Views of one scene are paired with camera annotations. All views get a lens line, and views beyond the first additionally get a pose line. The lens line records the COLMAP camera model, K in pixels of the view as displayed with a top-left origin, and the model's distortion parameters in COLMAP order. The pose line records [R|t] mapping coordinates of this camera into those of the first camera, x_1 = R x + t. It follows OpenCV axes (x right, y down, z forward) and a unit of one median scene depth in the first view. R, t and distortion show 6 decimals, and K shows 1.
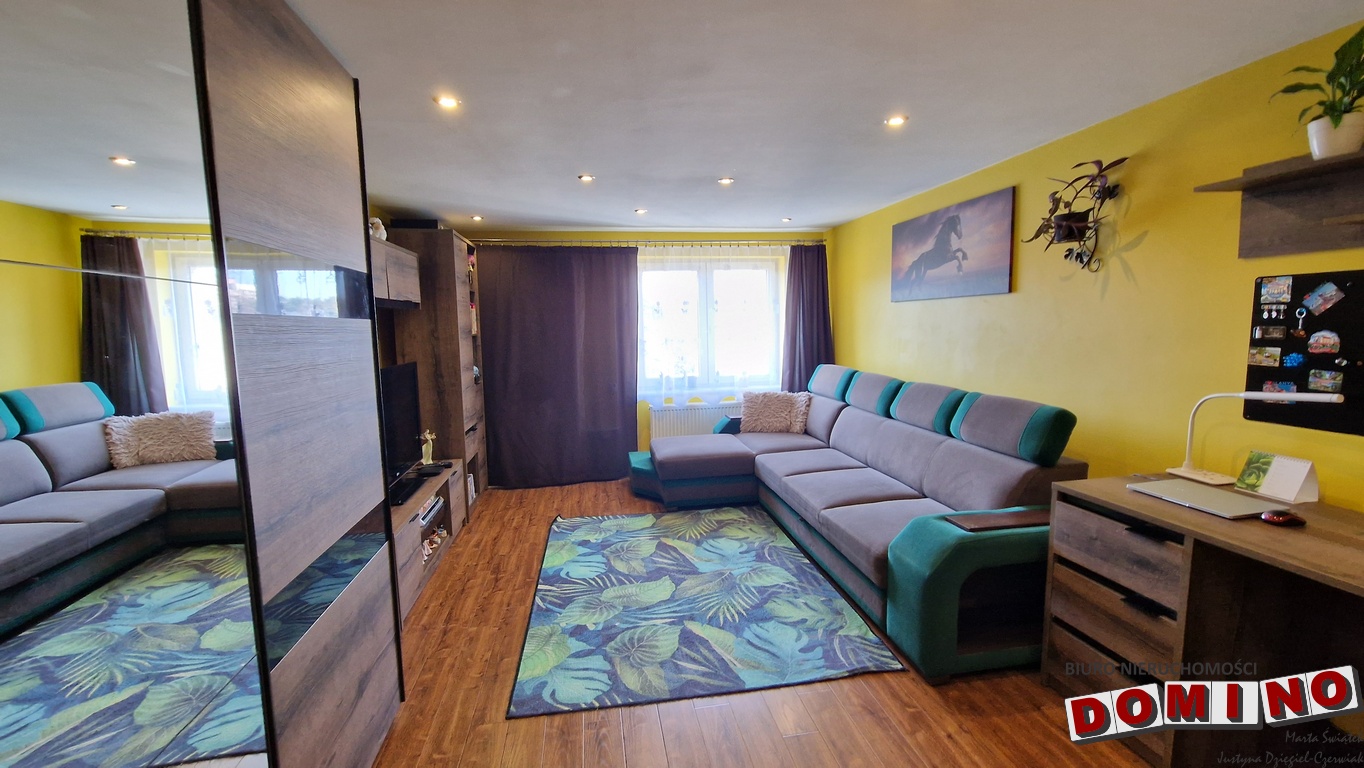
lens RADIAL K [[553.2, 0, 676.0], [0, 553.2, 388.3], [0, 0, 1]] dist [0.004723, -0.005651]
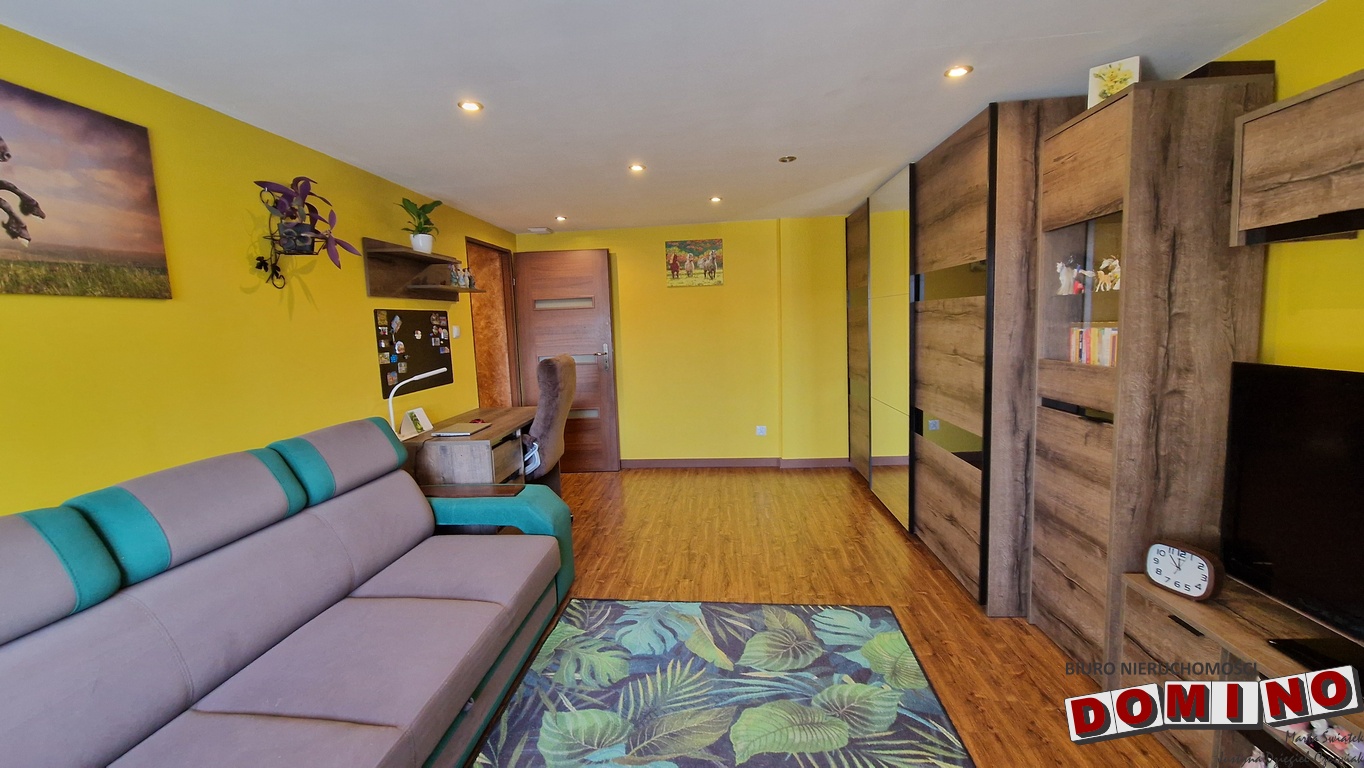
lens RADIAL K [[553.2, 0, 674.5], [0, 553.2, 384.1], [0, 0, 1]] dist [0.004723, -0.005651]
pose [[-0.965380, 0.034296, 0.258583, -0.129605], [0.092725, 0.971691, 0.217298, -0.185587], [-0.243810, 0.233752, -0.941231, 1.681953]]
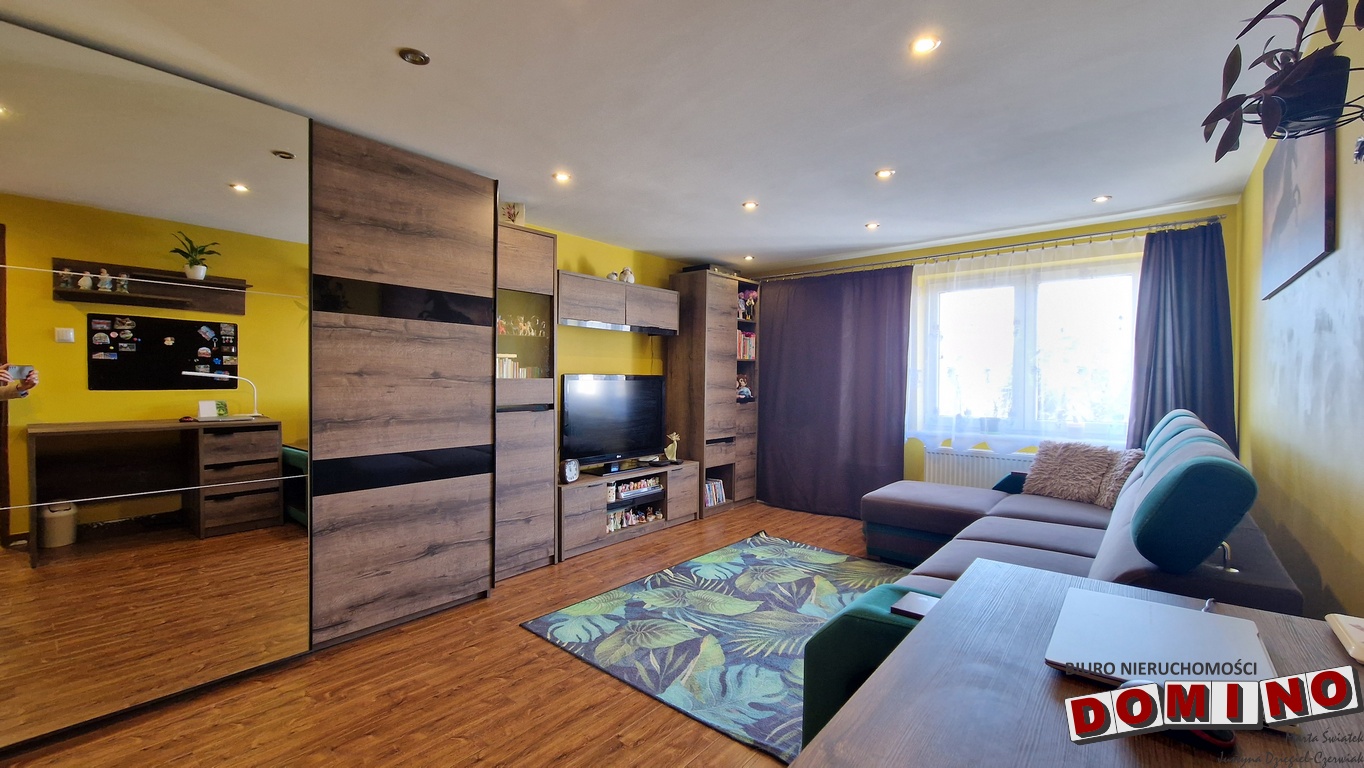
lens RADIAL K [[553.2, 0, 679.9], [0, 553.2, 392.1], [0, 0, 1]] dist [0.004723, -0.005651]
pose [[0.645552, 0.043200, -0.762494, 0.688922], [-0.109893, 0.993263, -0.036764, 0.041393], [0.755769, 0.107526, 0.645950, 0.287174]]
